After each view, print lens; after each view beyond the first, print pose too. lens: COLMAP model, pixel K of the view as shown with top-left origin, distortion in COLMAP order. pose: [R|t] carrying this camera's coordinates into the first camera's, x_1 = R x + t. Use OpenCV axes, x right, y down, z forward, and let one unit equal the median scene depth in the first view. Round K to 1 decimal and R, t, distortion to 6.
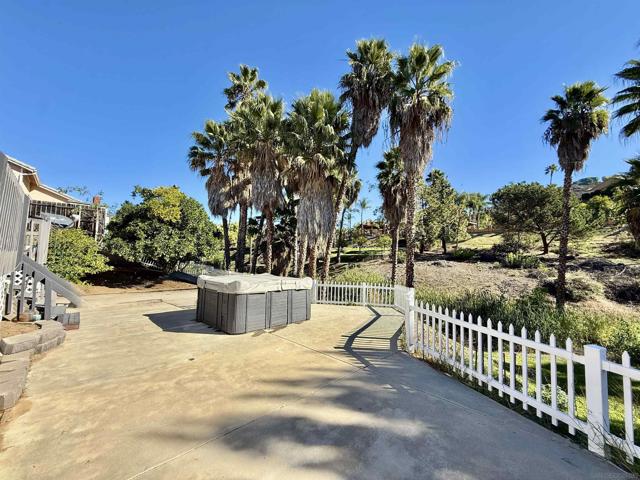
lens RADIAL K [[255.2, 0, 318.2], [0, 255.2, 240.8], [0, 0, 1]] dist [-0.000469, -0.000797]
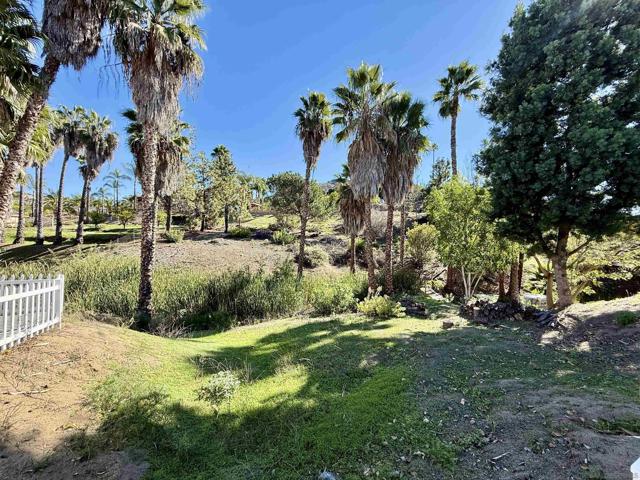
lens RADIAL K [[255.2, 0, 323.4], [0, 255.2, 240.7], [0, 0, 1]] dist [-0.000469, -0.000797]
pose [[0.719988, -0.020572, 0.693681, 0.118011], [-0.033675, 0.997347, 0.064530, 0.010354], [-0.693169, -0.069820, 0.717386, 0.029794]]
